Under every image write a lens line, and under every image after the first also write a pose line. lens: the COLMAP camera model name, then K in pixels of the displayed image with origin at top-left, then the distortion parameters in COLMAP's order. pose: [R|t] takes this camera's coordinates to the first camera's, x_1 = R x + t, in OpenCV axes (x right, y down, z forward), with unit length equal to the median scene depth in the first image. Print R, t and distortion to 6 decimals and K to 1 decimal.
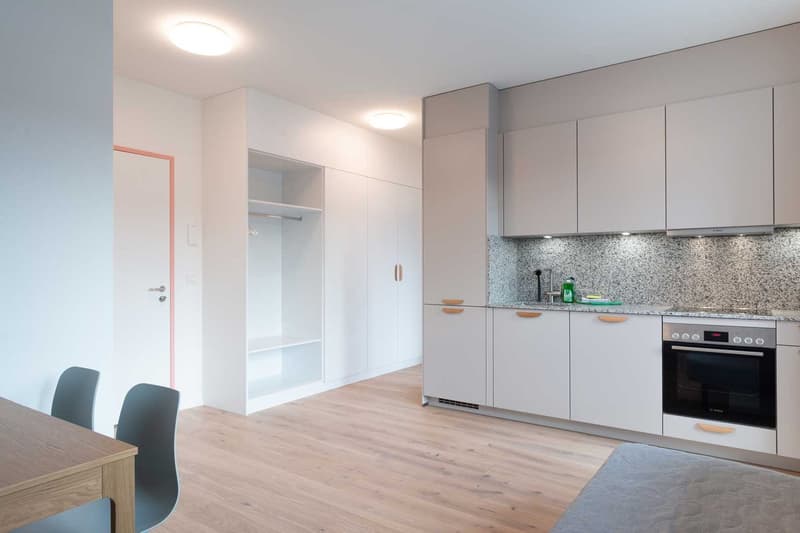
lens RADIAL K [[501.5, 0, 399.7], [0, 501.5, 270.6], [0, 0, 1]] dist [0.004523, -0.001392]
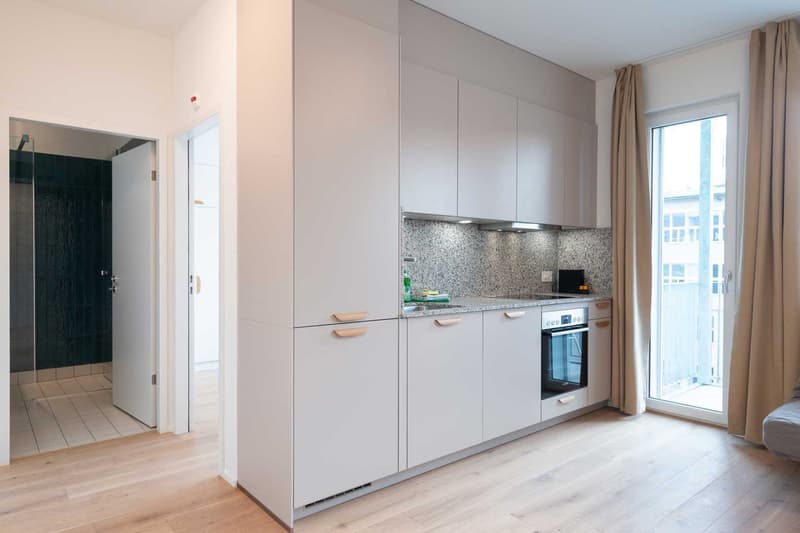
lens RADIAL K [[501.5, 0, 399.7], [0, 501.5, 270.6], [0, 0, 1]] dist [0.004523, -0.001392]
pose [[0.253494, -0.015544, 0.967212, -0.455425], [-0.001665, 0.999862, 0.016505, 0.001225], [-0.967336, -0.005794, 0.253433, 0.859527]]
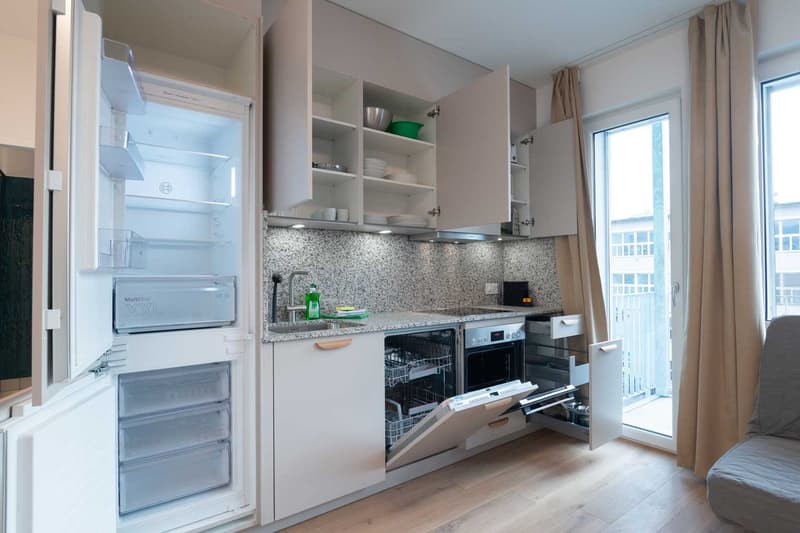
lens RADIAL K [[414.9, 0, 400.6], [0, 414.9, 269.1], [0, 0, 1]] dist [-0.015268, -0.000949]
pose [[0.303263, 0.009776, 0.952857, -0.210787], [0.007309, 0.999894, -0.012585, -0.000189], [-0.952879, 0.010781, 0.303159, 0.740297]]
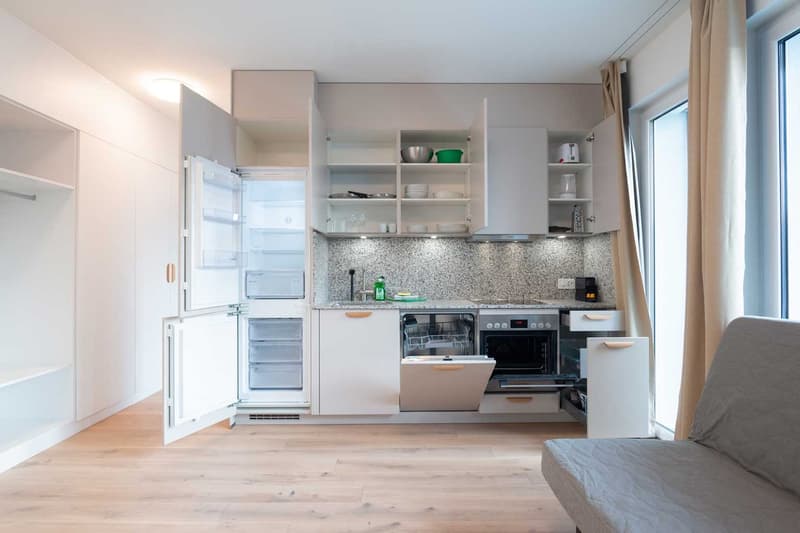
lens RADIAL K [[414.9, 0, 400.6], [0, 414.9, 269.1], [0, 0, 1]] dist [-0.015268, -0.000949]
pose [[0.808441, 0.000725, 0.588577, -0.150425], [0.002065, 0.999990, -0.004067, 0.002117], [-0.588574, 0.004503, 0.808431, 0.287168]]
